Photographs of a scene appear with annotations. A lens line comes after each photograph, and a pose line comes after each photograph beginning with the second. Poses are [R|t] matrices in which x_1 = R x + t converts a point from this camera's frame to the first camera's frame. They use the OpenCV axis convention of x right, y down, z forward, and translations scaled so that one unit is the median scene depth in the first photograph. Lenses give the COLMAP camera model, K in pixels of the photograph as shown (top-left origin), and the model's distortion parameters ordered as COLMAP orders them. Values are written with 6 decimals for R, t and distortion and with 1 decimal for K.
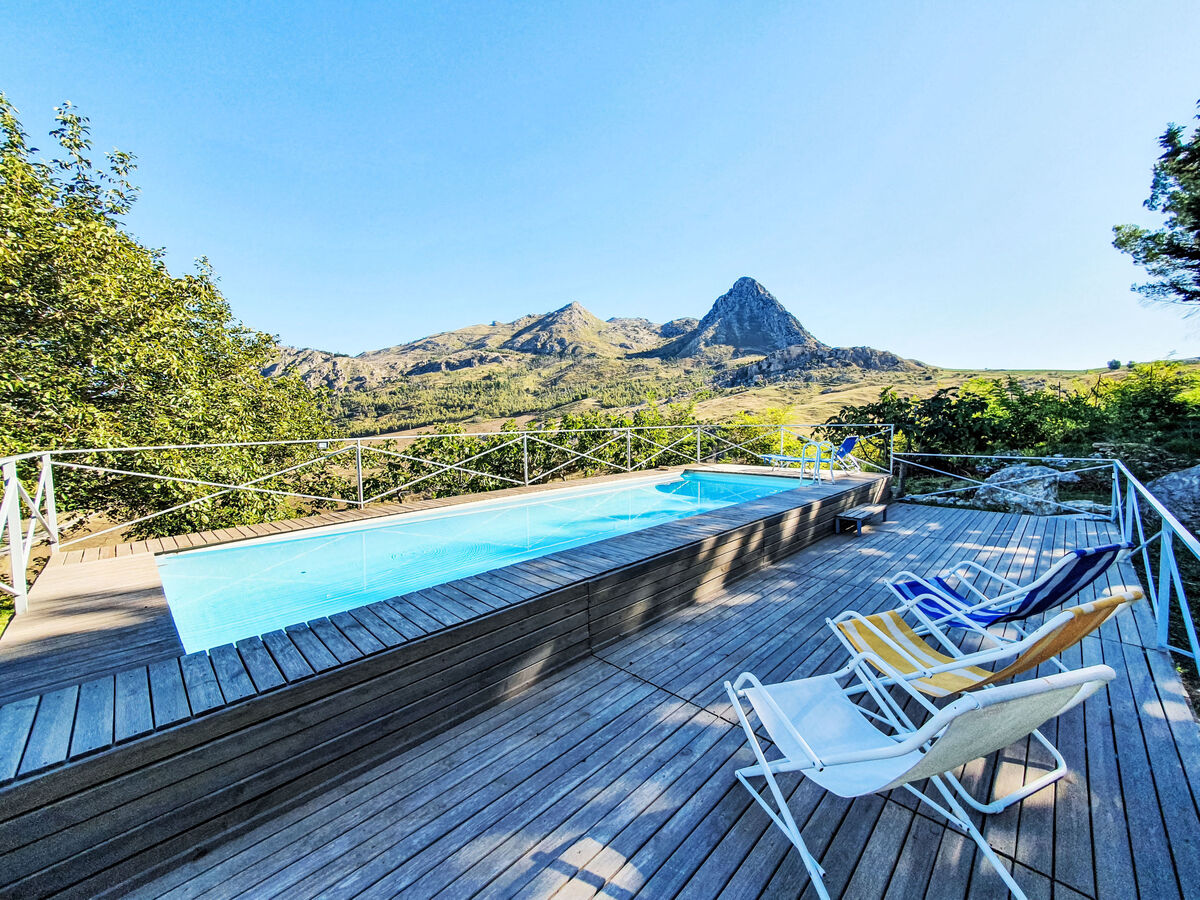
lens RADIAL K [[468.2, 0, 600.0], [0, 468.2, 450.0], [0, 0, 1]] dist [0.001056, 0.000071]
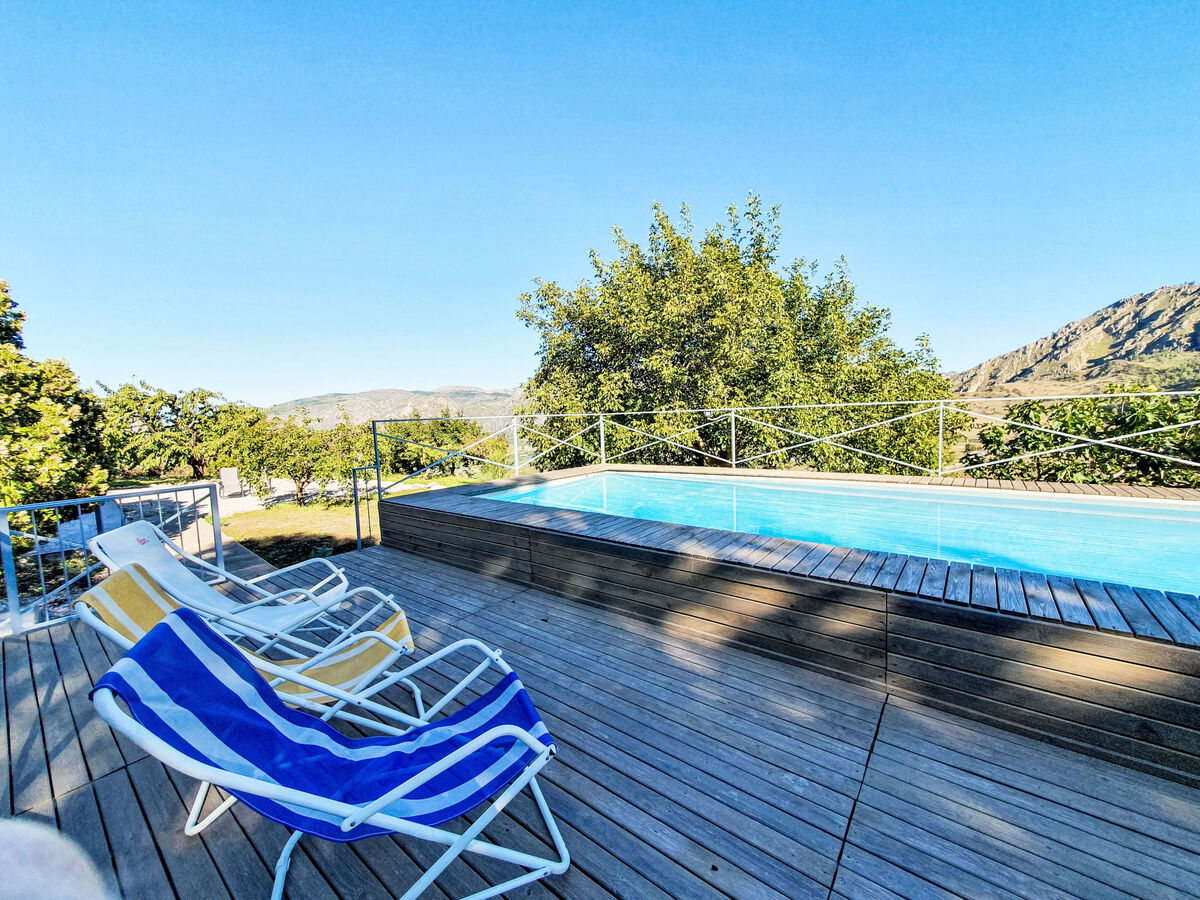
lens RADIAL K [[468.2, 0, 600.0], [0, 468.2, 450.0], [0, 0, 1]] dist [0.001056, 0.000071]
pose [[0.114146, 0.087672, -0.989588, 0.981124], [-0.028654, 0.995975, 0.084932, -0.025721], [0.993051, 0.018661, 0.116199, 0.859055]]
